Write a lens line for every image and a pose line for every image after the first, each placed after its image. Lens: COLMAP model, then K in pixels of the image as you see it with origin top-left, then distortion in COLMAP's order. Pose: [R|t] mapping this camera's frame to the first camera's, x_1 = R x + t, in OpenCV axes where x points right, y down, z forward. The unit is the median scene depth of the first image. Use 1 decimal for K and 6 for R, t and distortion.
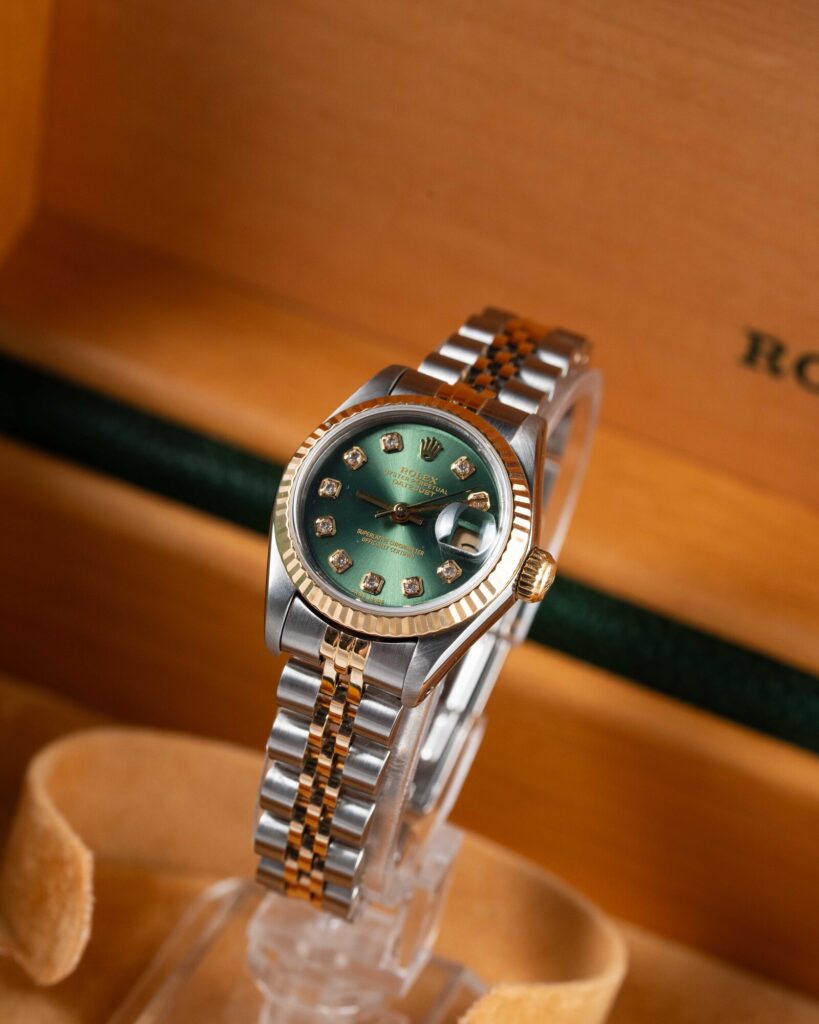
lens RADIAL K [[4400.4, 0, 409.7], [0, 4400.4, 510.7], [0, 0, 1]] dist [-0.207699, 6.803759]
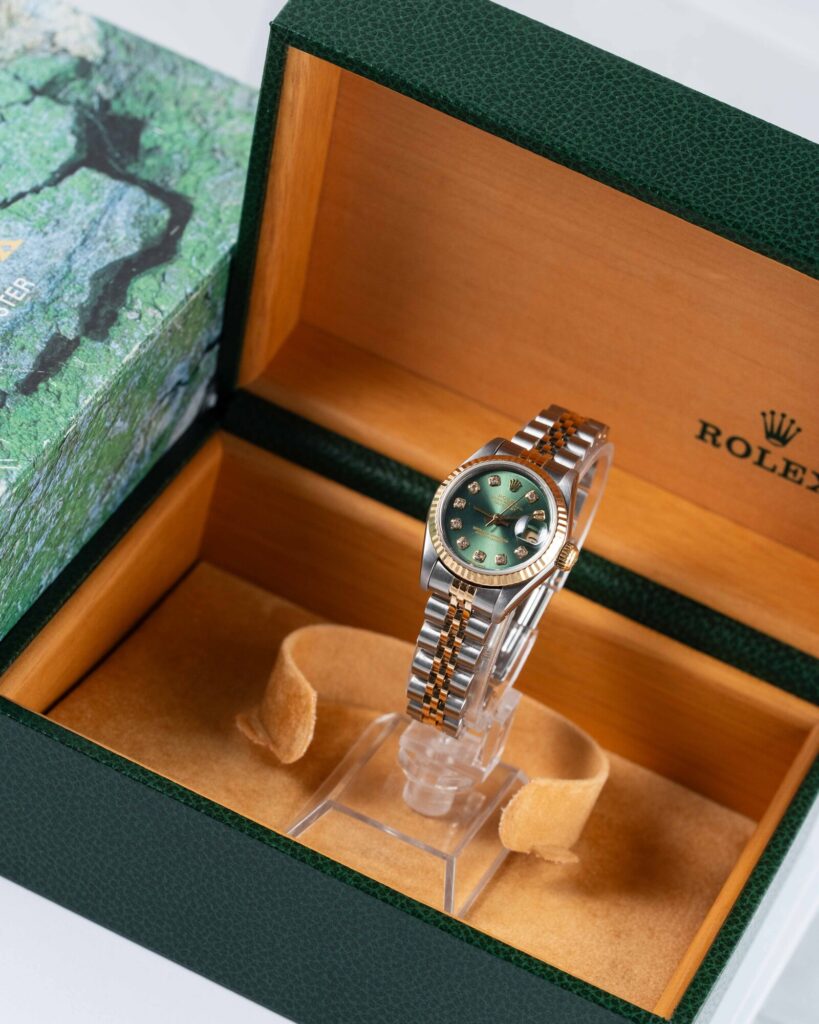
lens RADIAL K [[4262.8, 0, 387.7], [0, 4262.8, 513.5], [0, 0, 1]] dist [0.081657, -3.314389]
pose [[0.997785, 0.058995, -0.030740, 0.006891], [-0.058172, 0.997941, 0.027027, -0.046355], [0.032271, -0.025178, 0.999162, -0.776137]]
